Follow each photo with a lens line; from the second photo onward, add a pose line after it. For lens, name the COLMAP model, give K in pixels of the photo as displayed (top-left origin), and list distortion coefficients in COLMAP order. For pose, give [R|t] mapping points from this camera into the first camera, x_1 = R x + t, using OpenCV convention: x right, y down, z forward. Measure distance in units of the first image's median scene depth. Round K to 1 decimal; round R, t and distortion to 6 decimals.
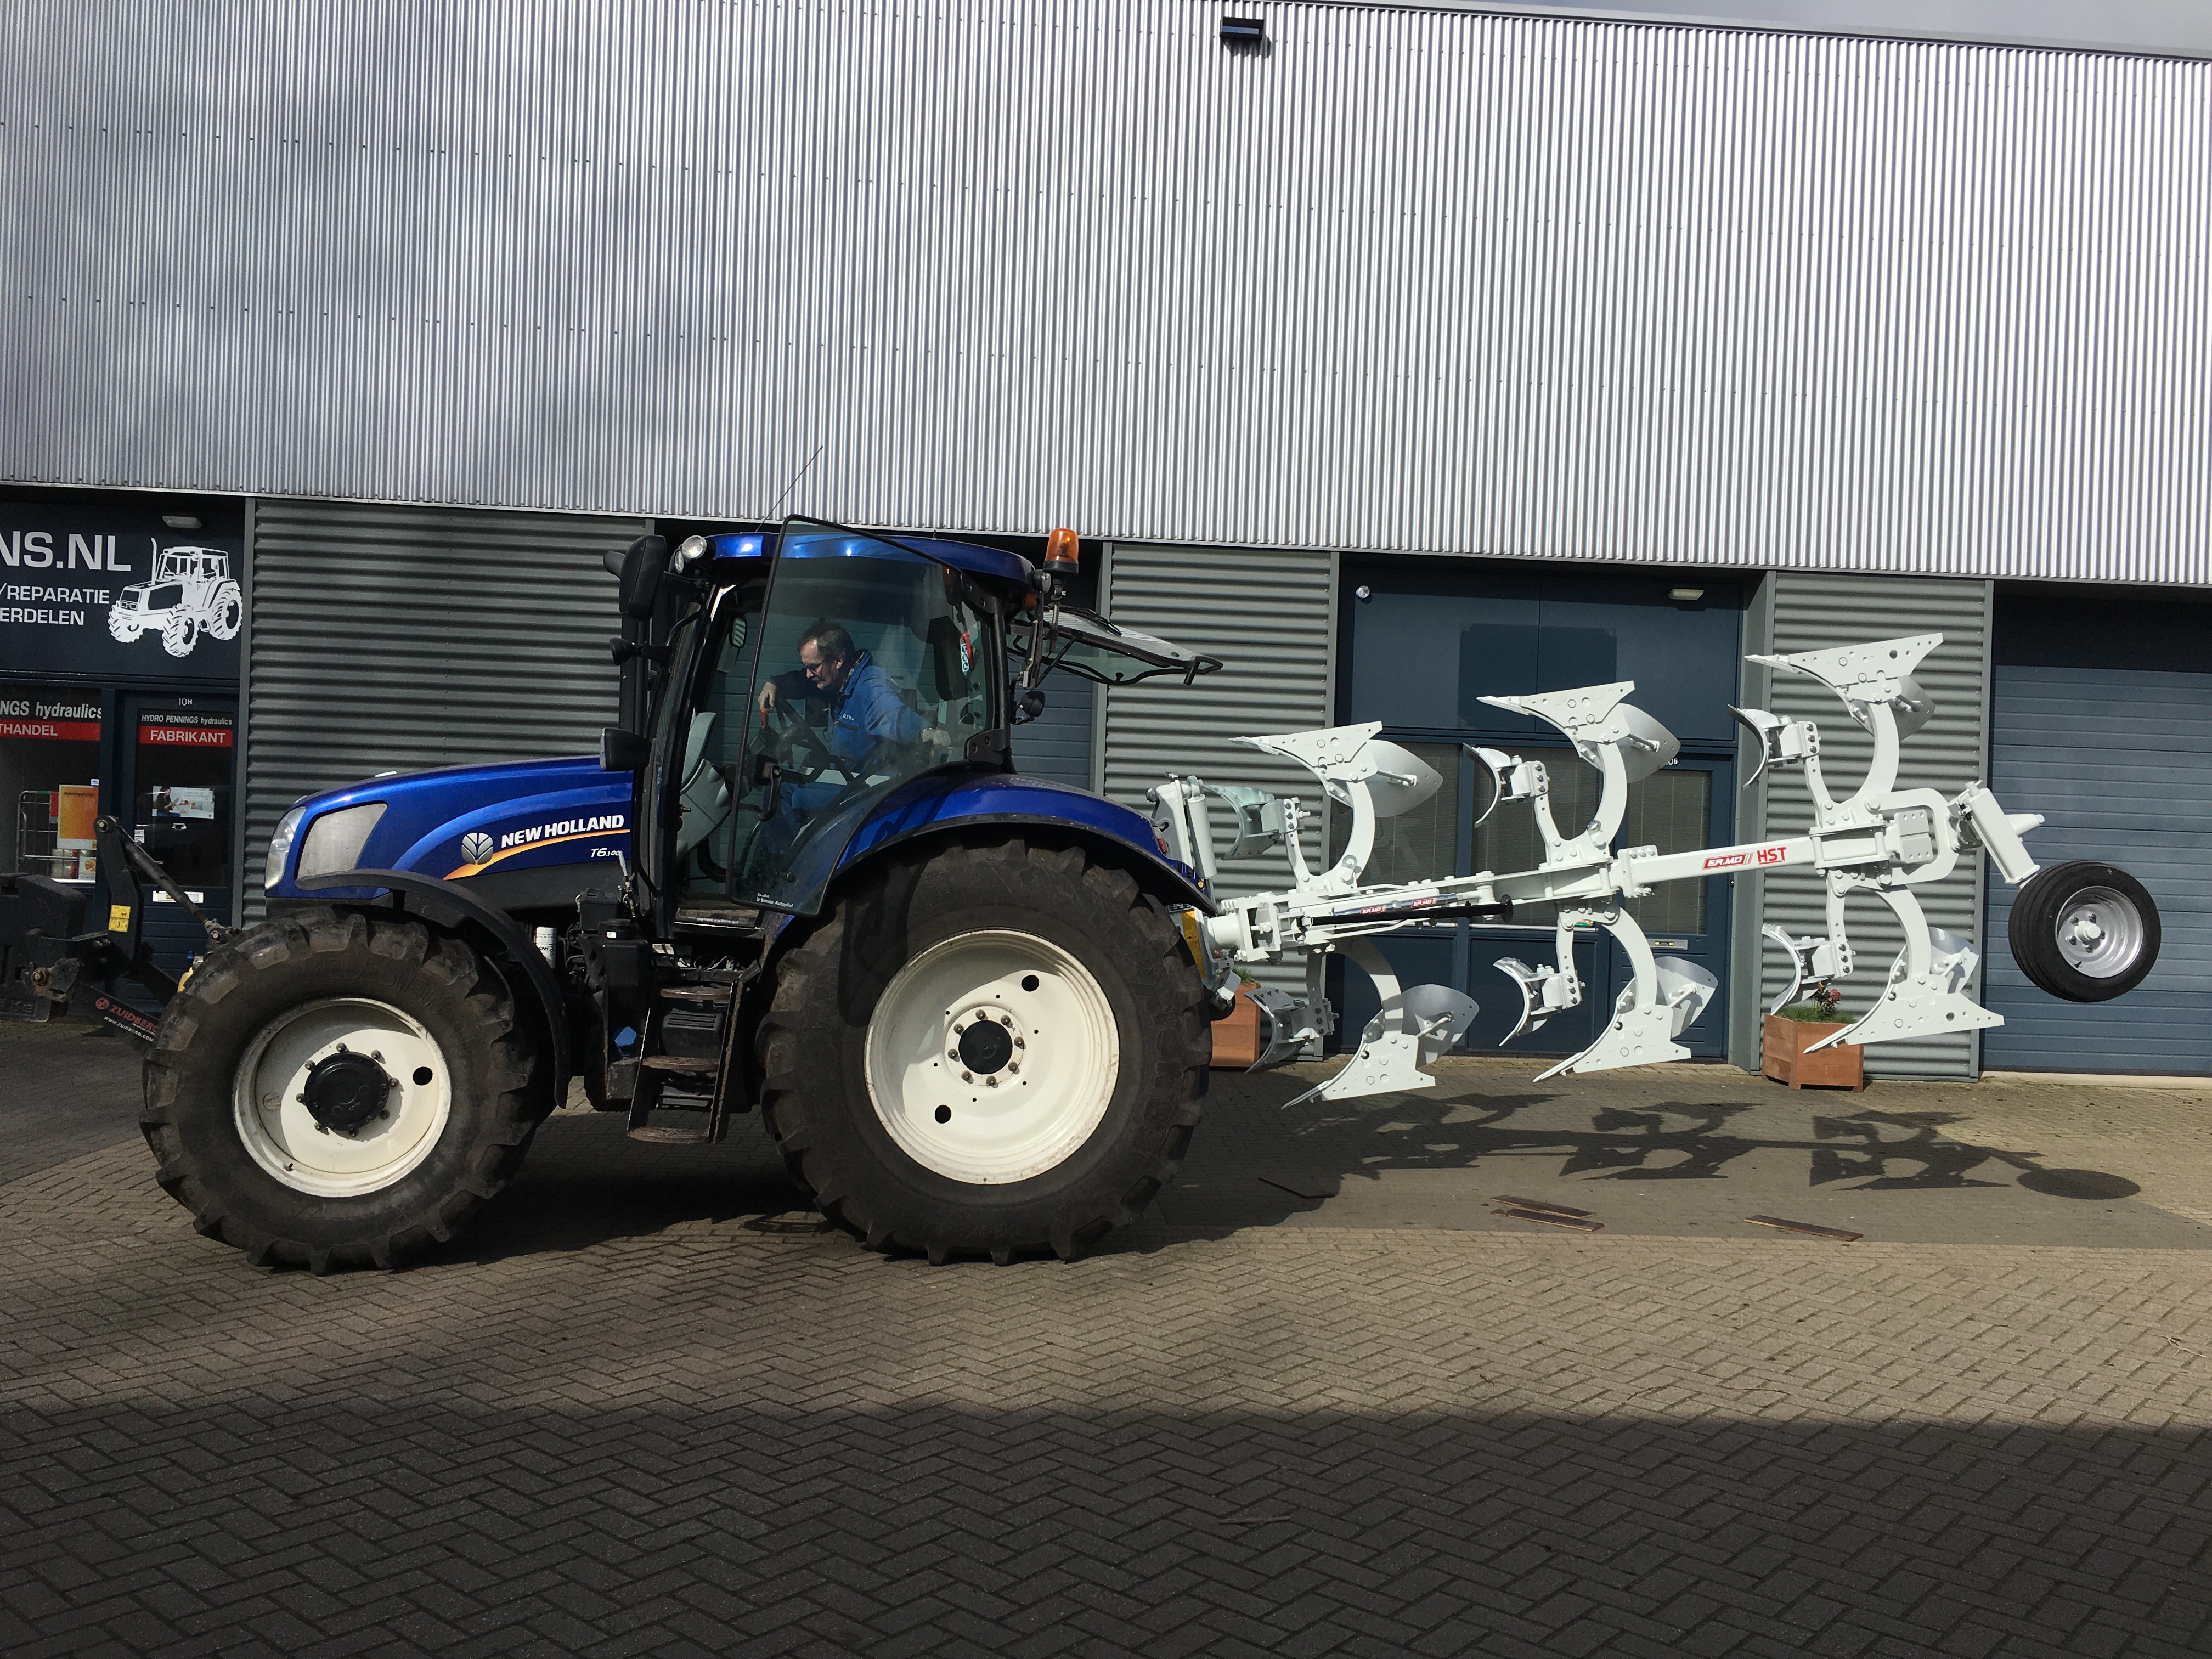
lens RADIAL K [[1887.4, 0, 1106.0], [0, 1887.4, 829.5], [0, 0, 1]] dist [0.021127, -0.005132]
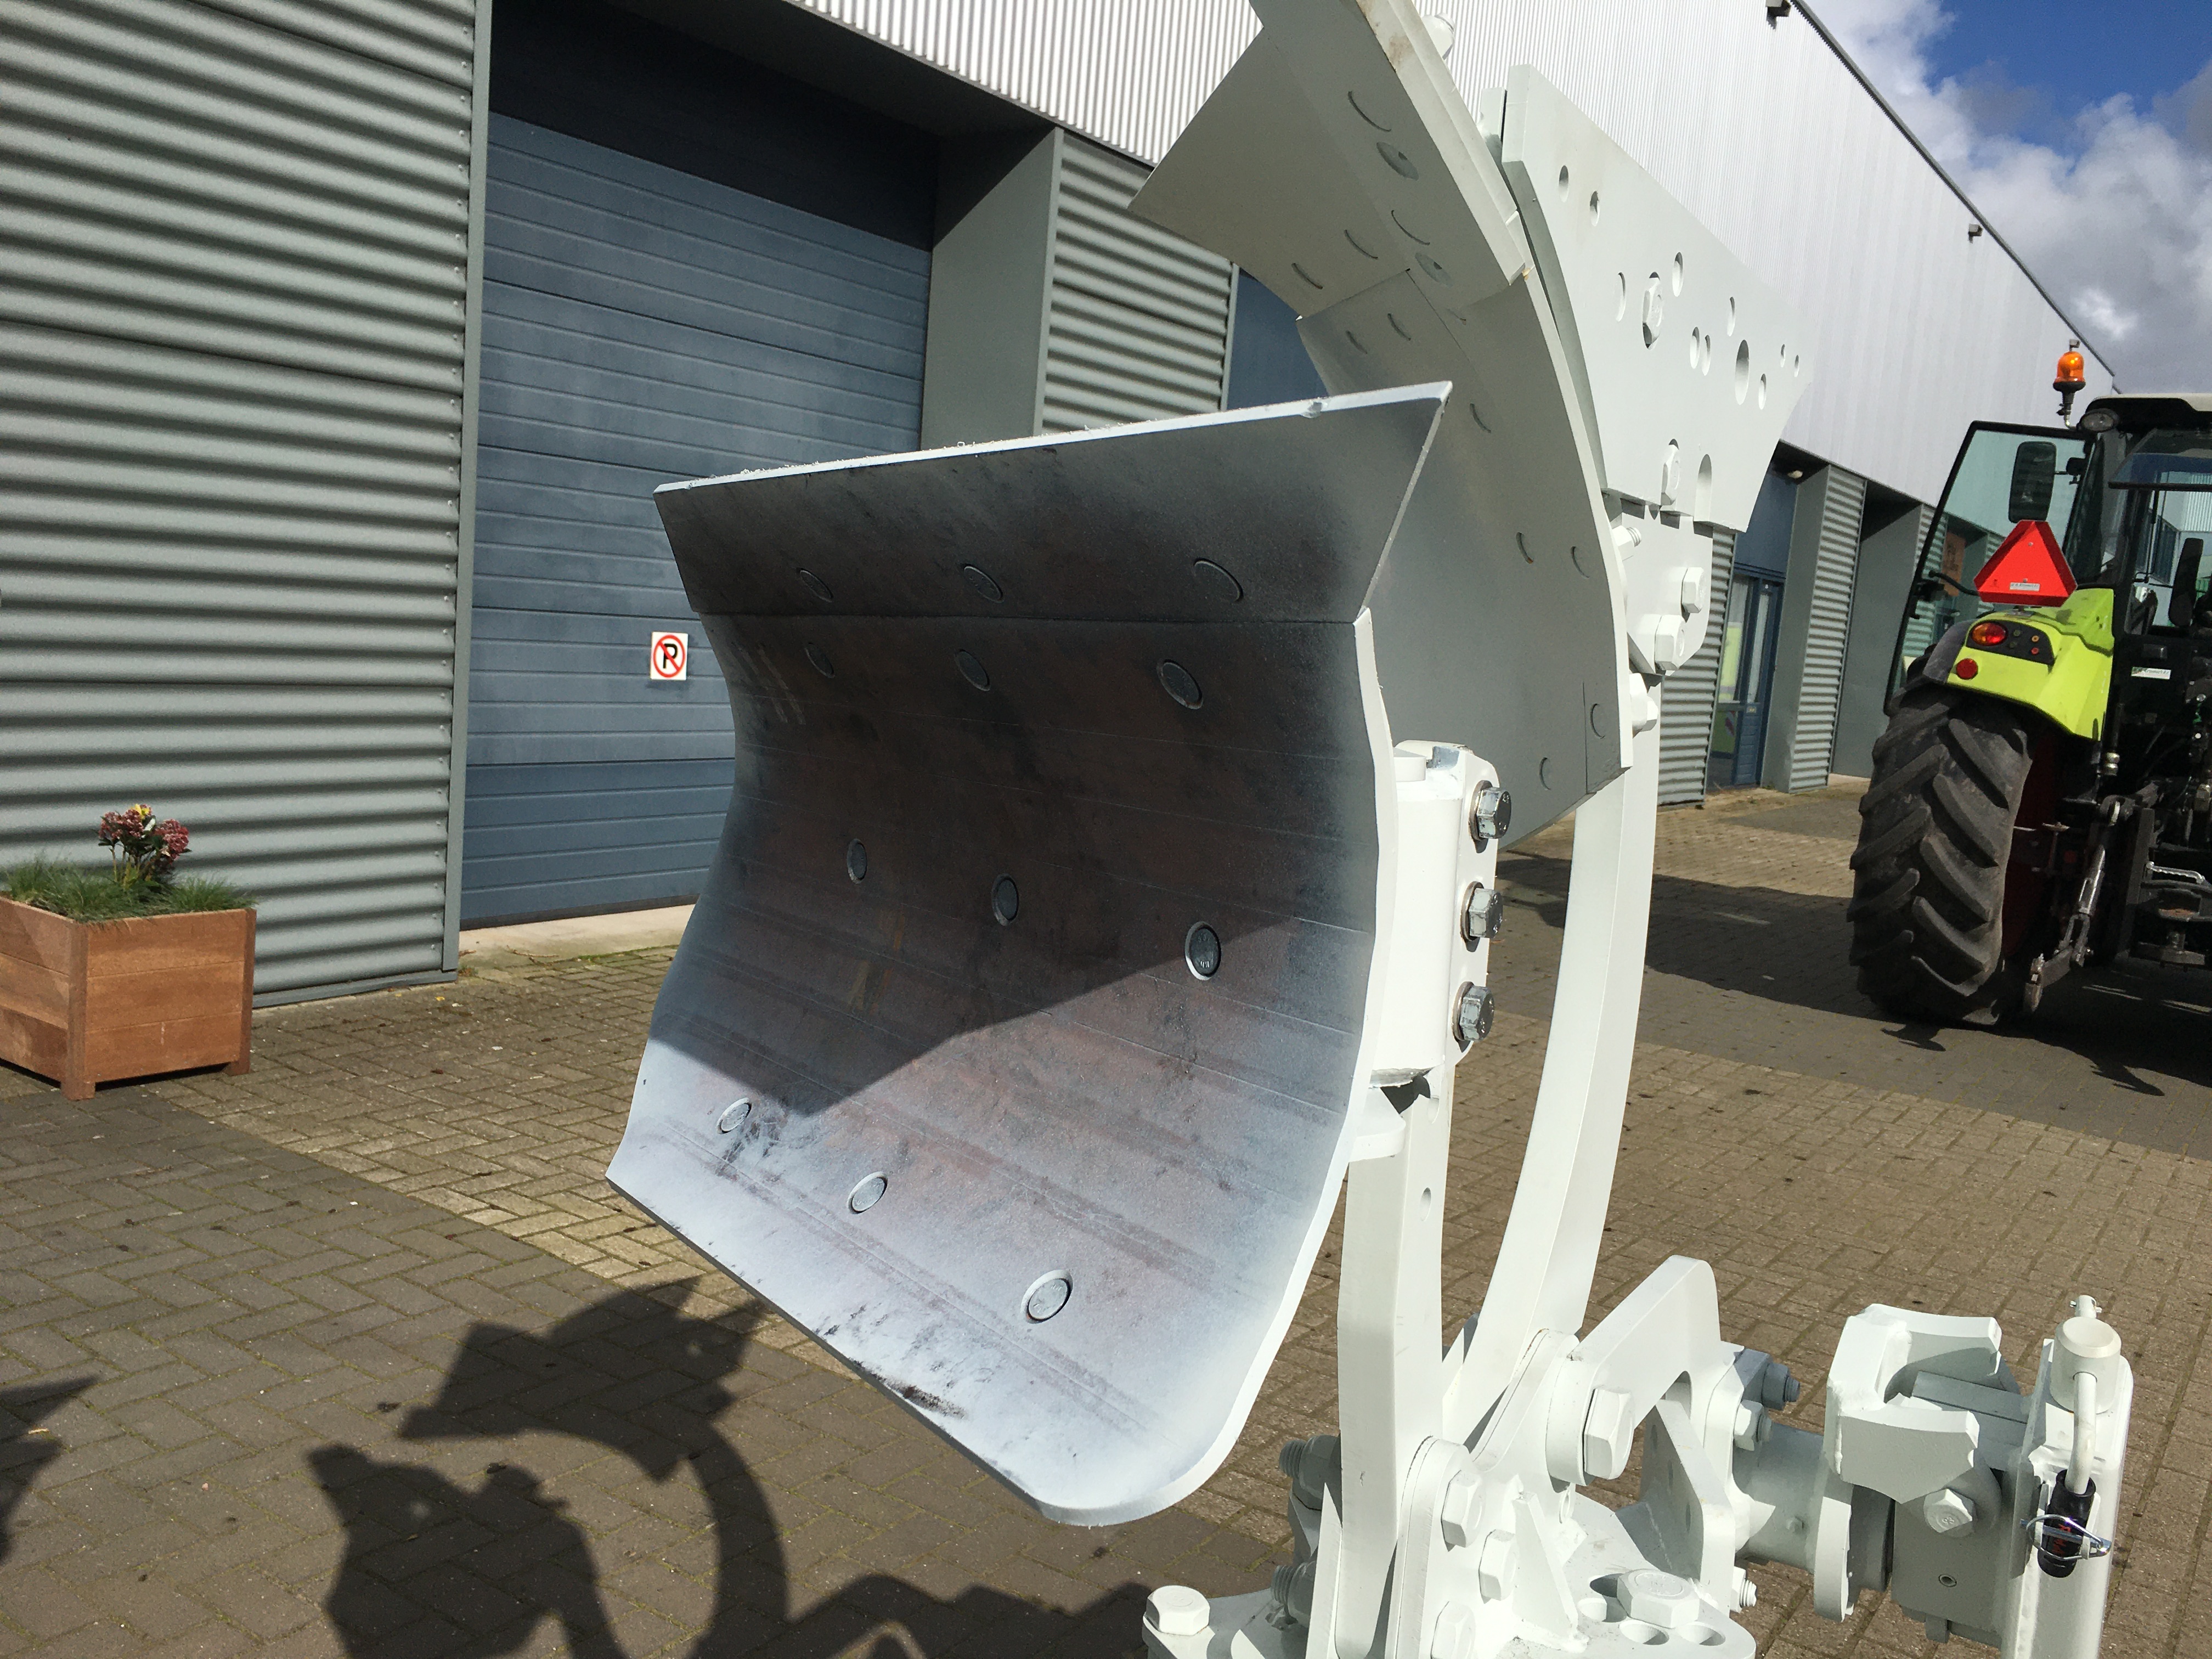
lens RADIAL K [[1887.4, 0, 1106.0], [0, 1887.4, 829.5], [0, 0, 1]] dist [0.021127, -0.005132]
pose [[0.603762, -0.078444, 0.793296, 0.296813], [-0.058658, 0.988077, 0.142348, 0.029573], [-0.795004, -0.132477, 0.591962, 0.970789]]
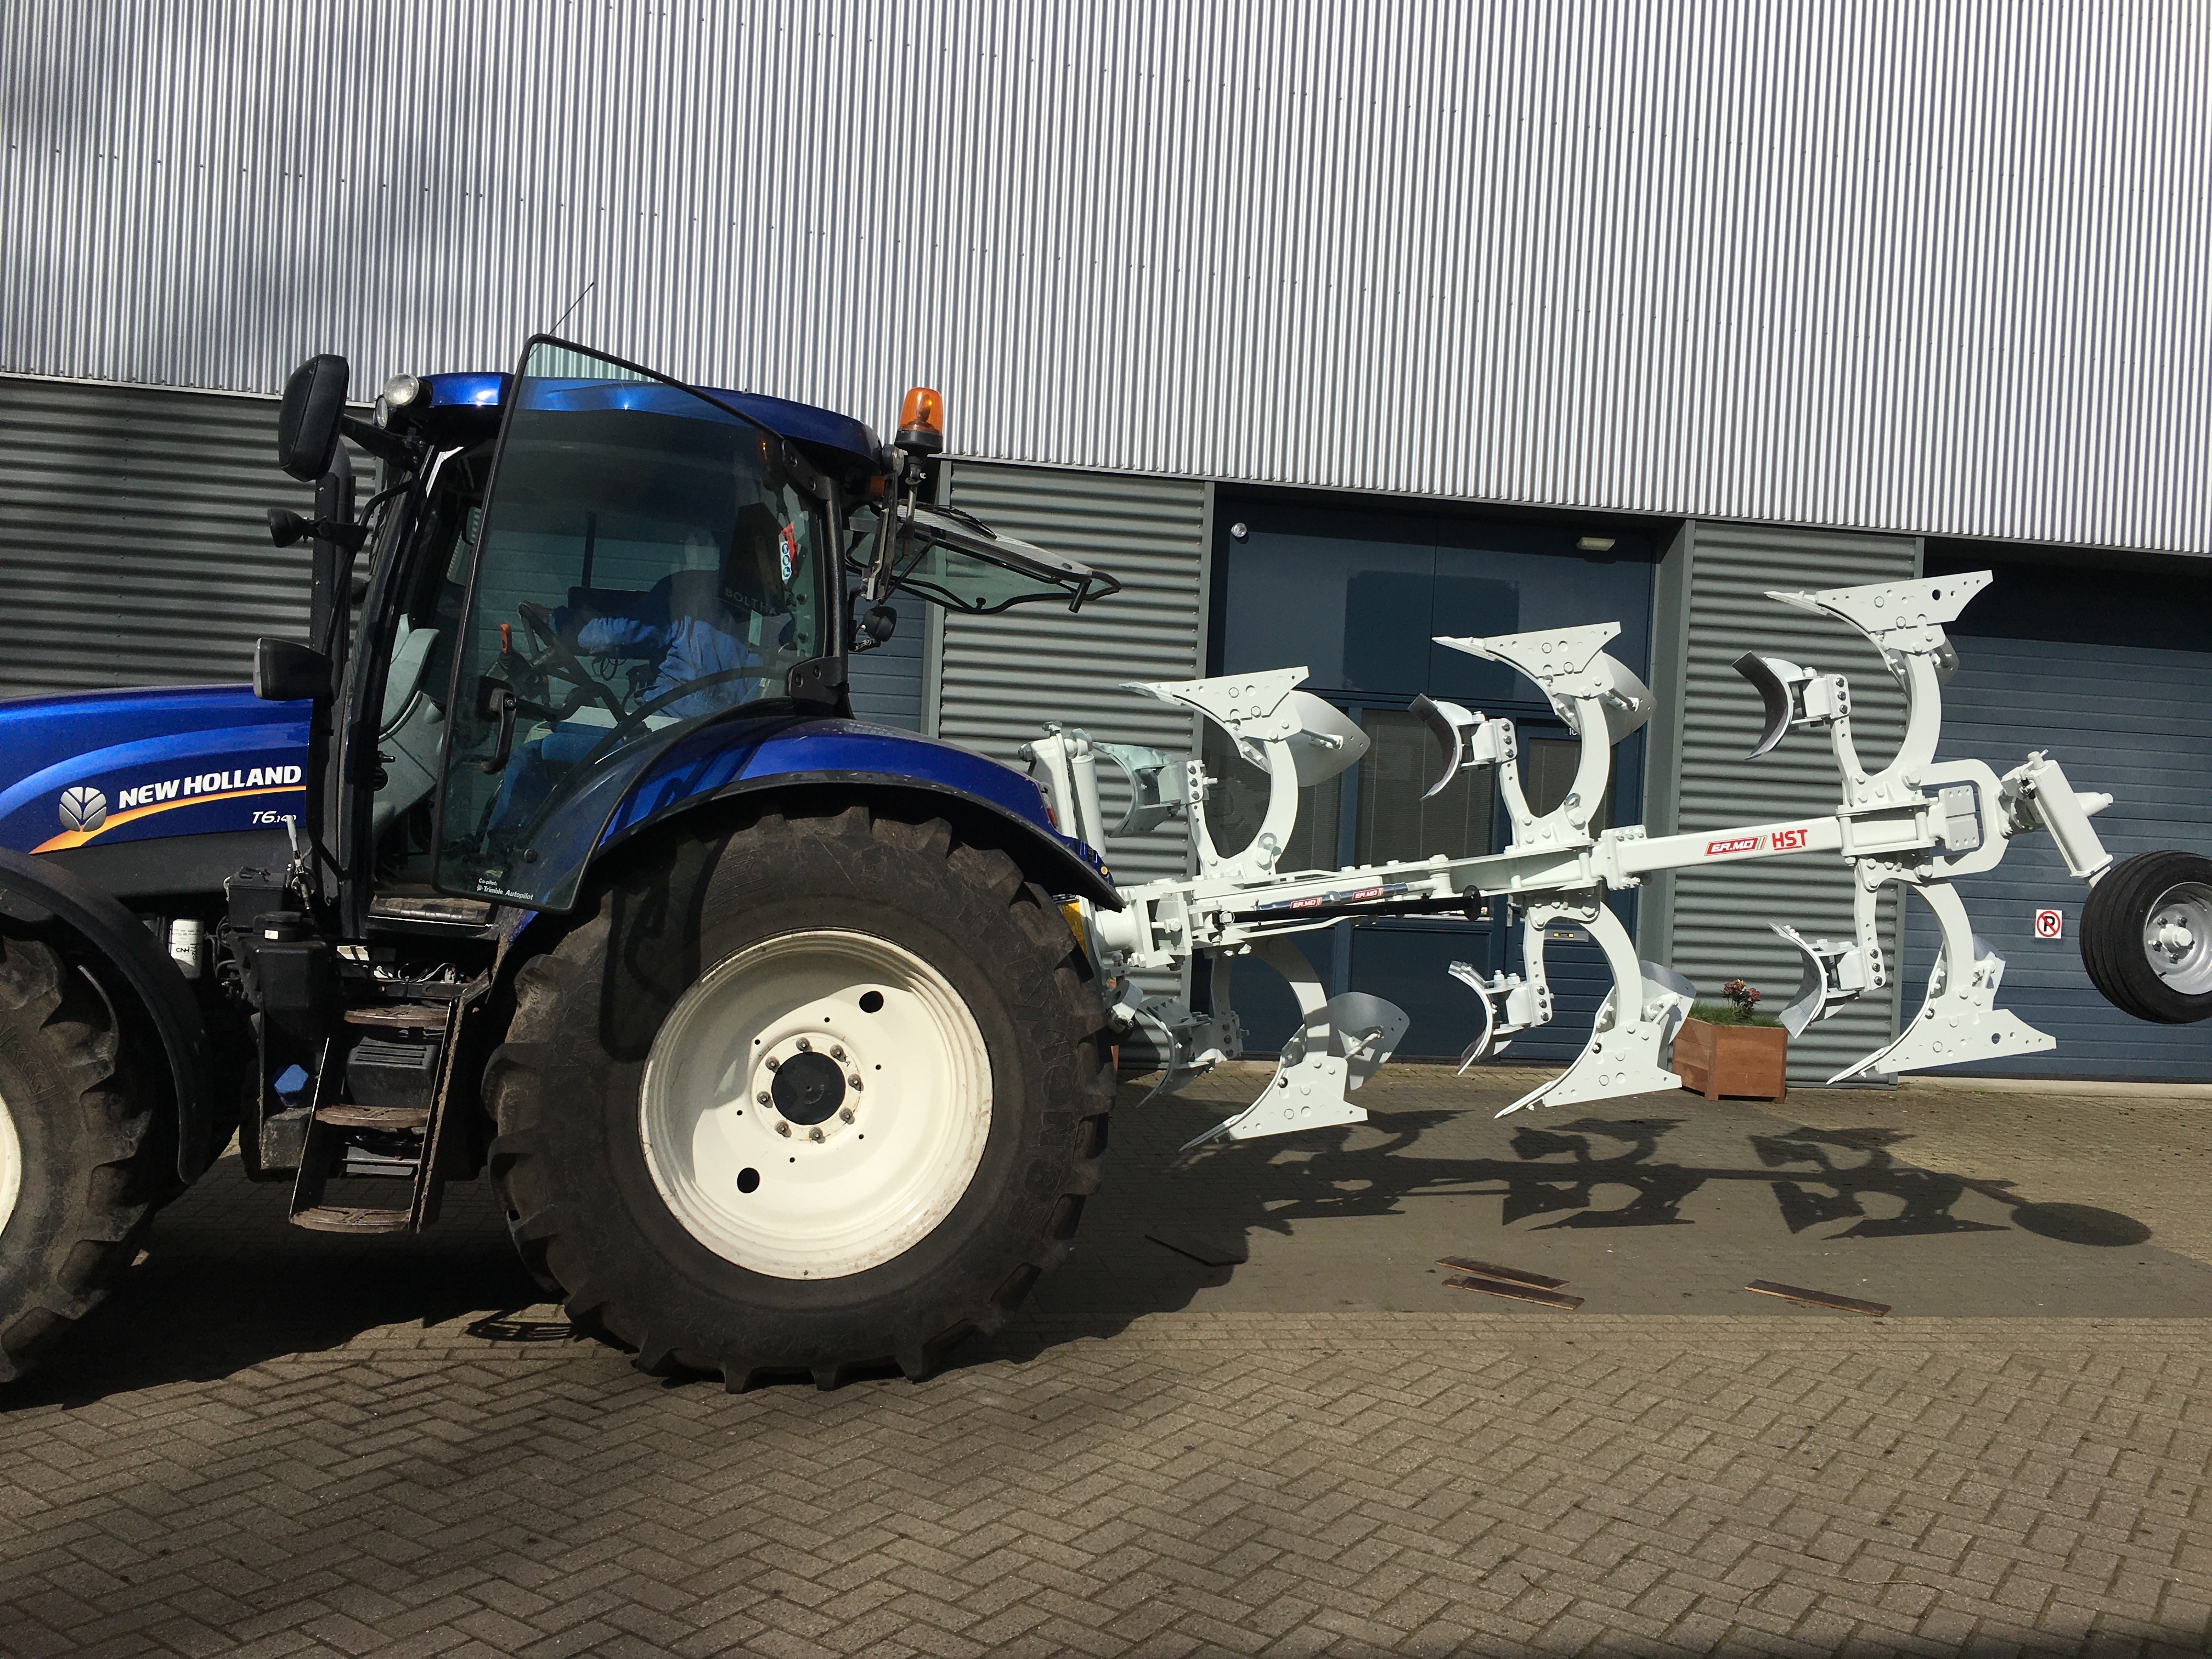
lens RADIAL K [[1846.0, 0, 1107.6], [0, 1846.0, 814.4], [0, 0, 1]] dist [0.069366, -0.124073]
pose [[0.993748, 0.012987, 0.110887, -0.028153], [-0.013641, 0.999894, 0.005141, 0.003028], [-0.110809, -0.006622, 0.993820, 0.259494]]
